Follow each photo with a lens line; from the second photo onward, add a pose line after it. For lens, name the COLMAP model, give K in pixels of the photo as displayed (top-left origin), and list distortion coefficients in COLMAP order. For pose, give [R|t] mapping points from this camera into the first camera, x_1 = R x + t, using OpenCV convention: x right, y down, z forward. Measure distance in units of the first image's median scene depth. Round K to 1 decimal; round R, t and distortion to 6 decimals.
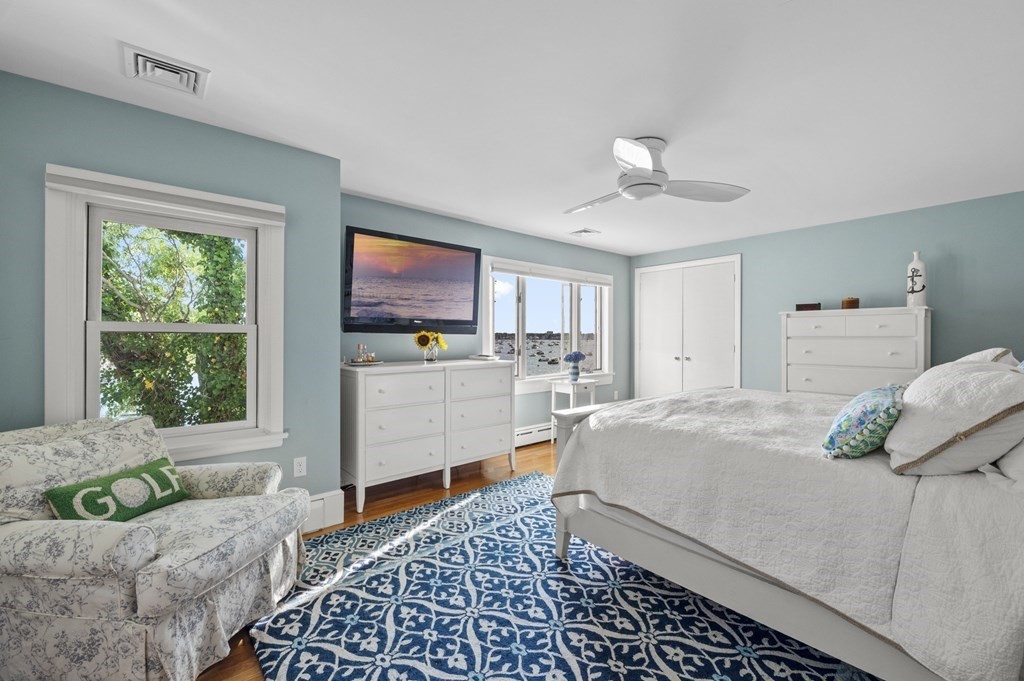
lens RADIAL K [[409.0, 0, 512.0], [0, 409.0, 340.5], [0, 0, 1]] dist [0.000543, 0.000039]
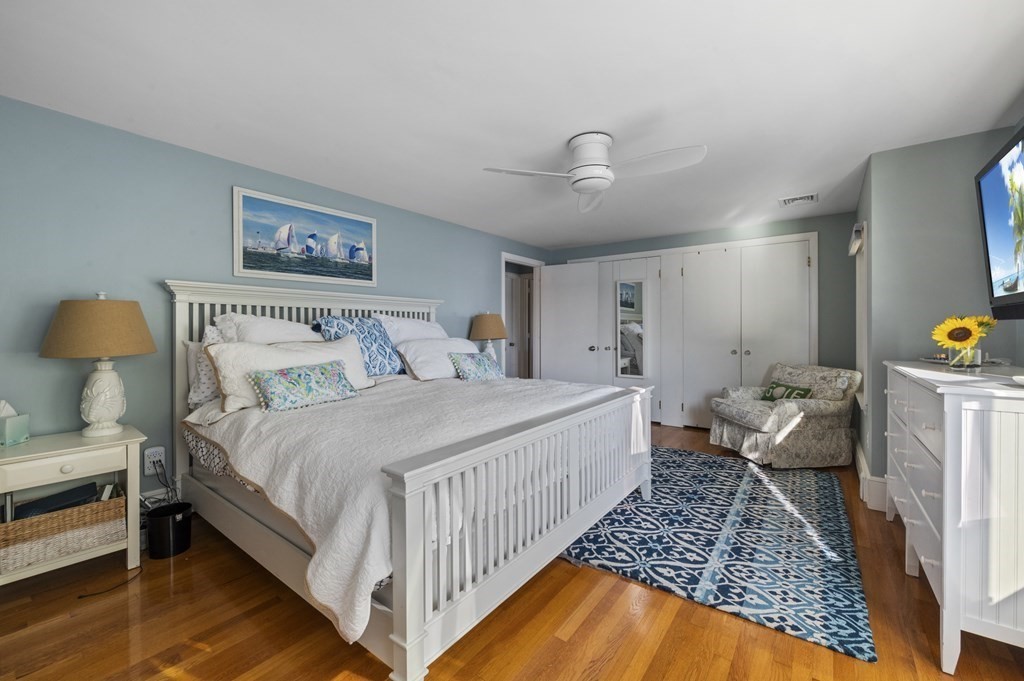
lens RADIAL K [[409.0, 0, 512.0], [0, 409.0, 340.5], [0, 0, 1]] dist [0.000543, 0.000039]
pose [[-0.979287, 0.006215, -0.202383, 0.724424], [0.003071, 0.999870, 0.015847, 0.009229], [0.202455, 0.014897, -0.979178, 1.983458]]
